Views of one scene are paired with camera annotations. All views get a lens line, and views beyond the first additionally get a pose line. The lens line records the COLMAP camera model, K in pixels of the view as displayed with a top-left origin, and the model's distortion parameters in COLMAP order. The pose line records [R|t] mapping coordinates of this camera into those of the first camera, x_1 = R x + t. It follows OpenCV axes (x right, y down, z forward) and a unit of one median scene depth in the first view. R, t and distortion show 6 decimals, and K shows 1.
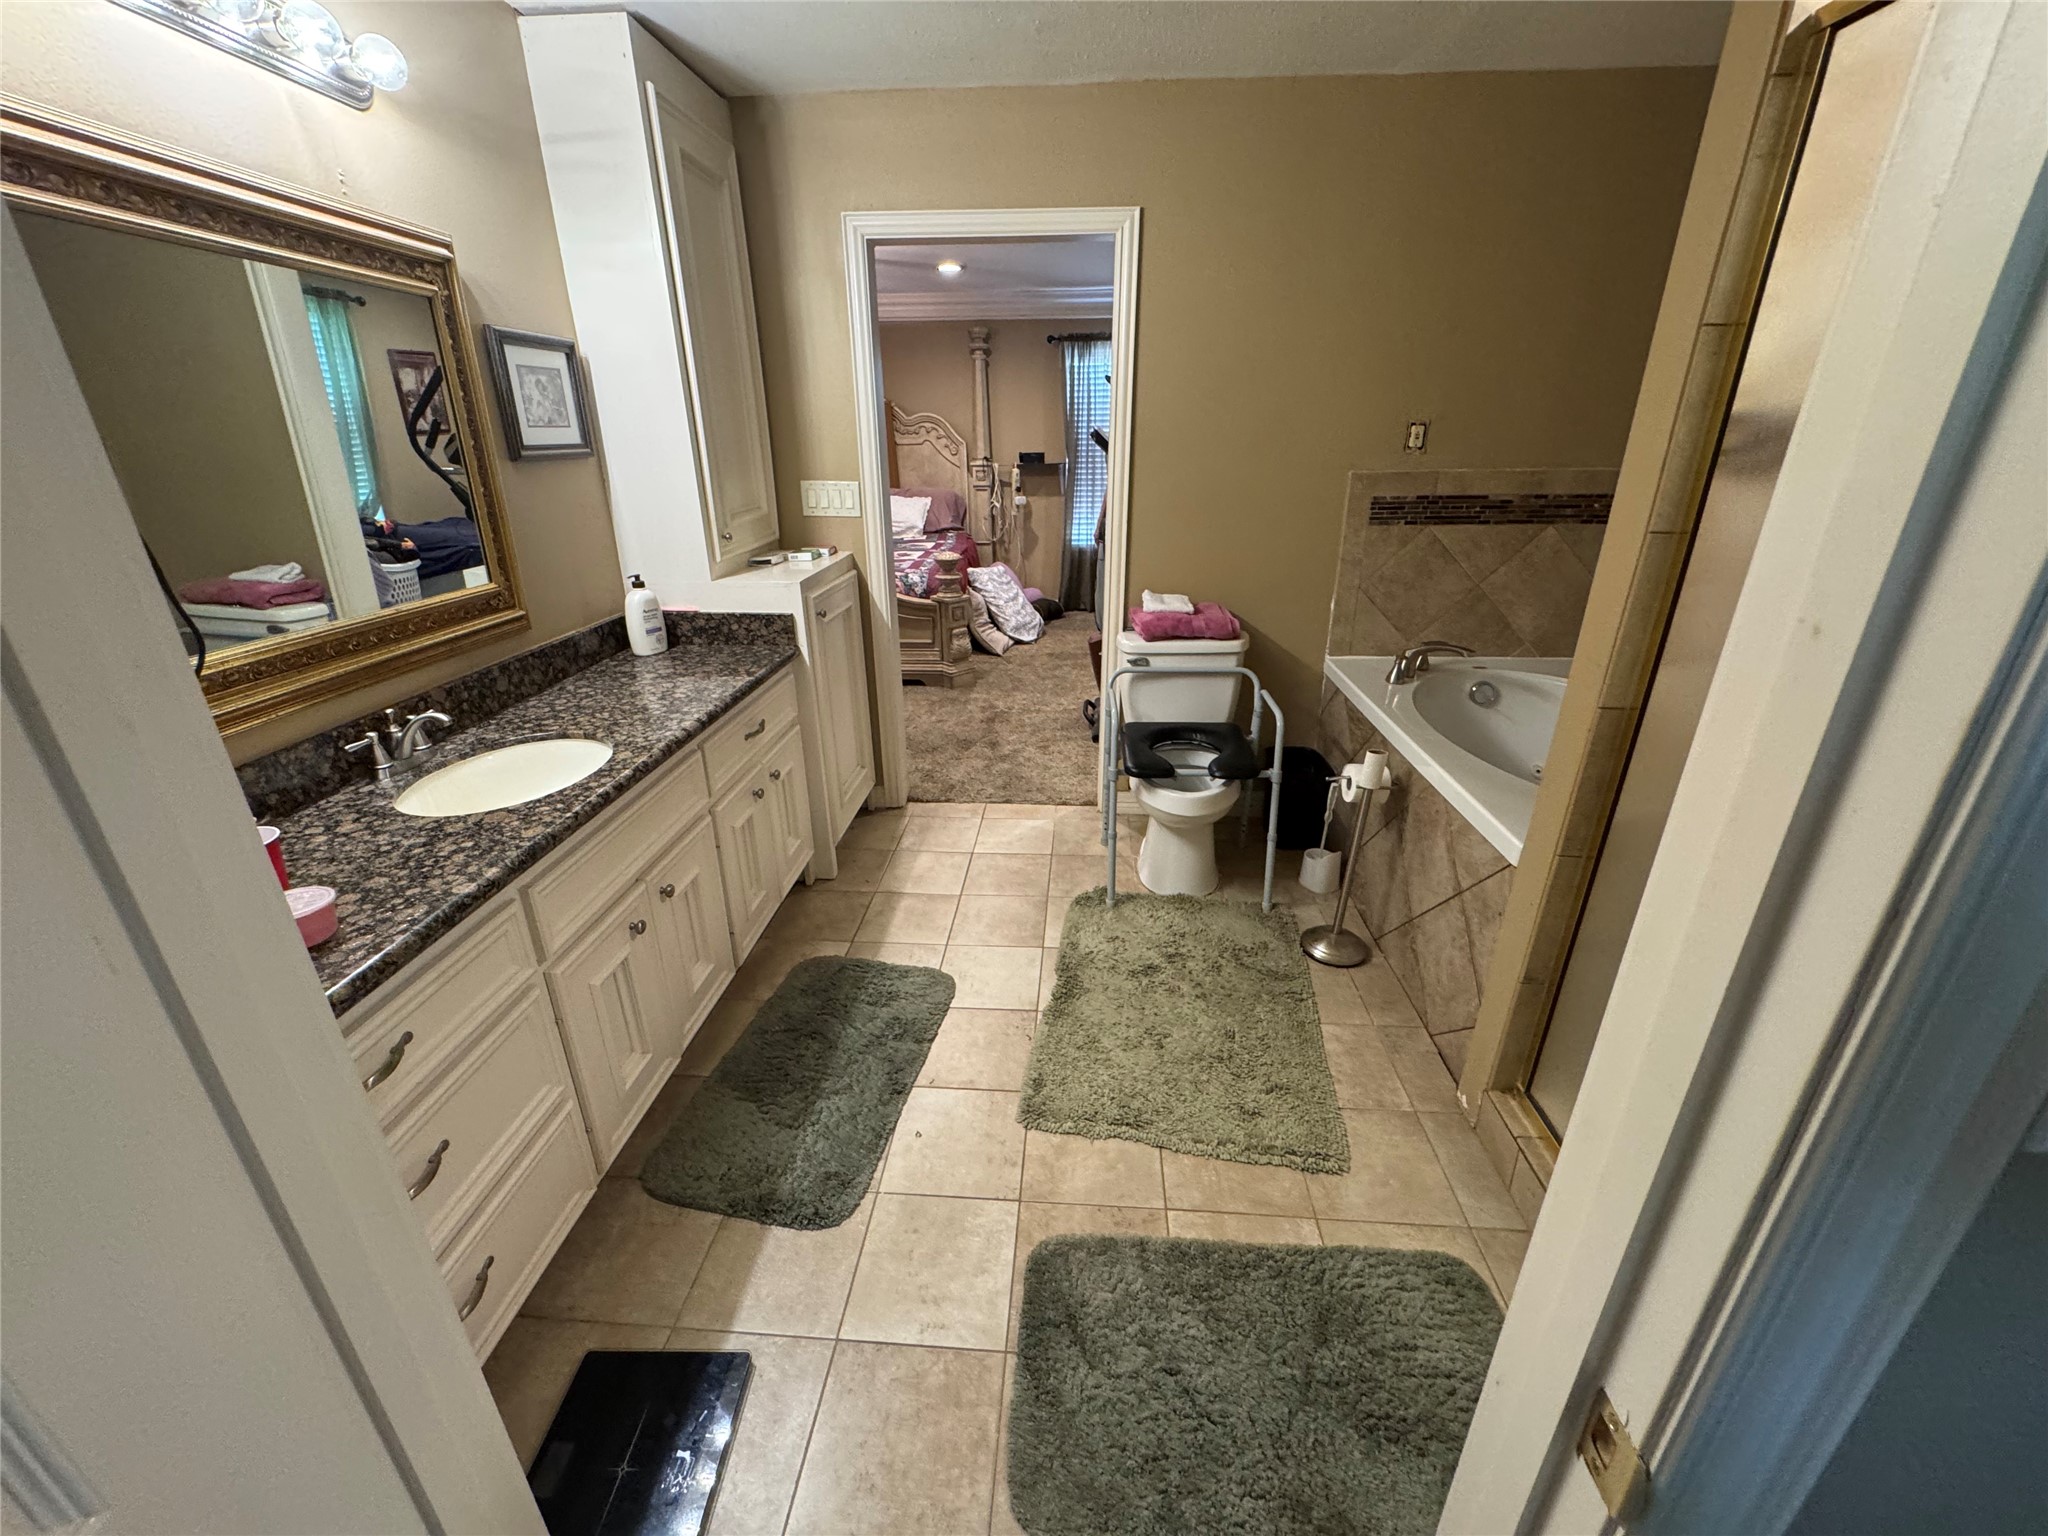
lens RADIAL K [[816.5, 0, 1024.0], [0, 816.5, 768.0], [0, 0, 1]] dist [-0.003657, -0.000791]
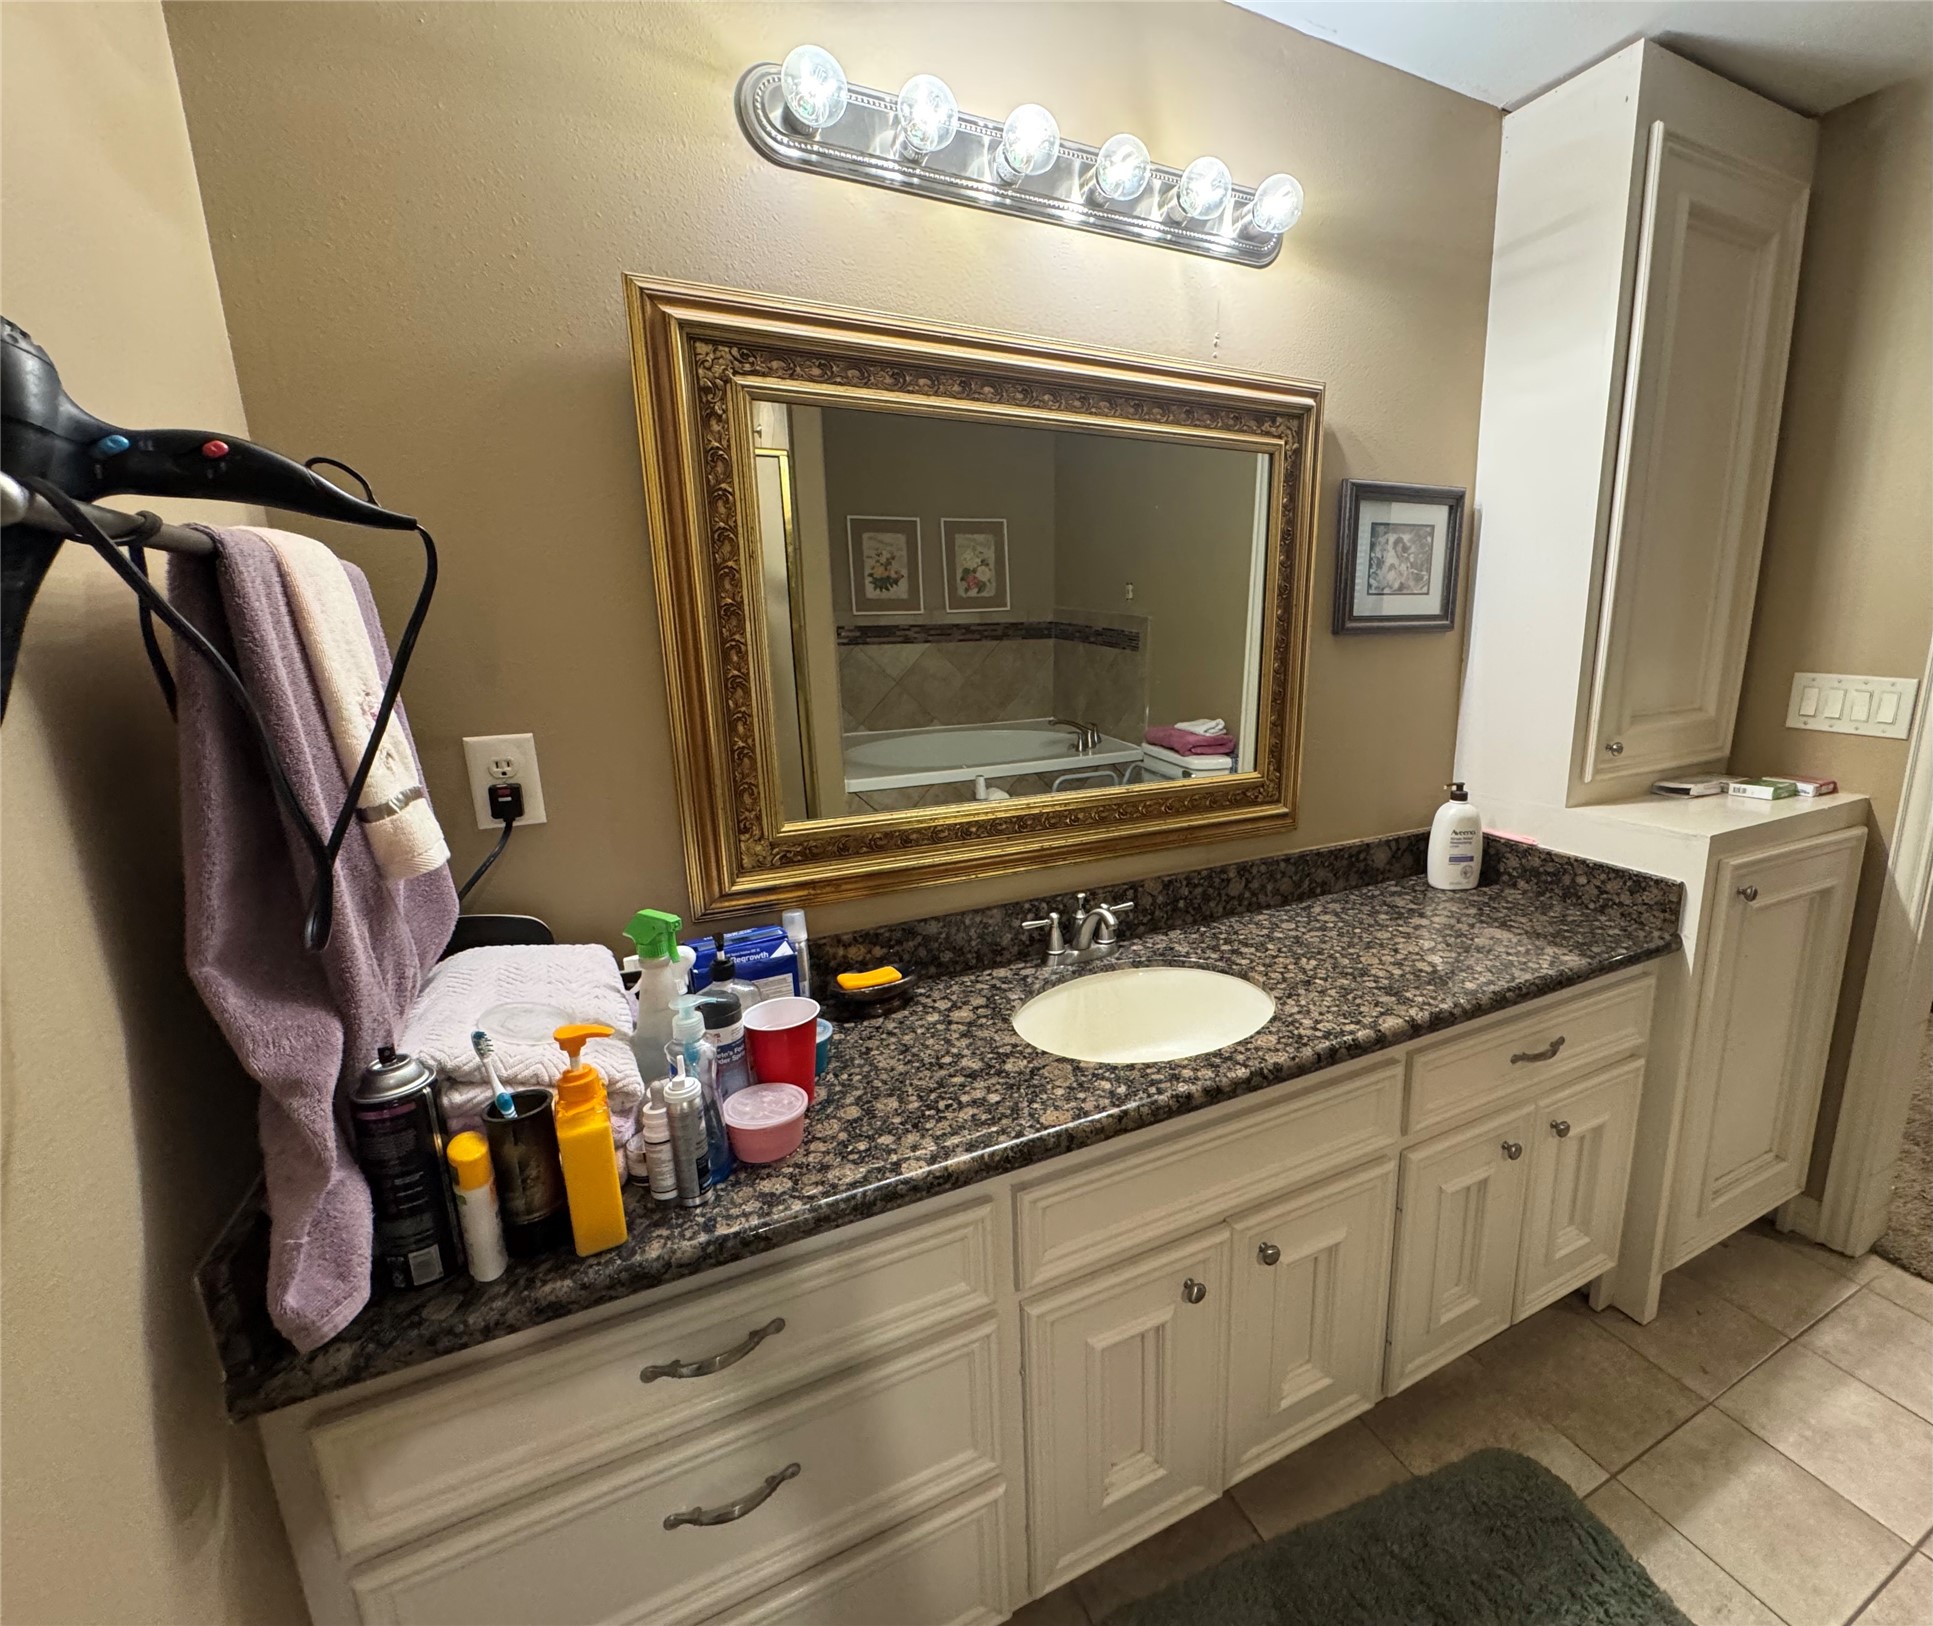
lens RADIAL K [[877.9, 0, 1076.2], [0, 877.9, 811.7], [0, 0, 1]] dist [-0.004302, -0.000233]
pose [[0.530991, 0.181658, -0.827677, 0.004493], [-0.312926, 0.949746, 0.007694, -0.128421], [0.787480, 0.254917, 0.561152, 0.335232]]
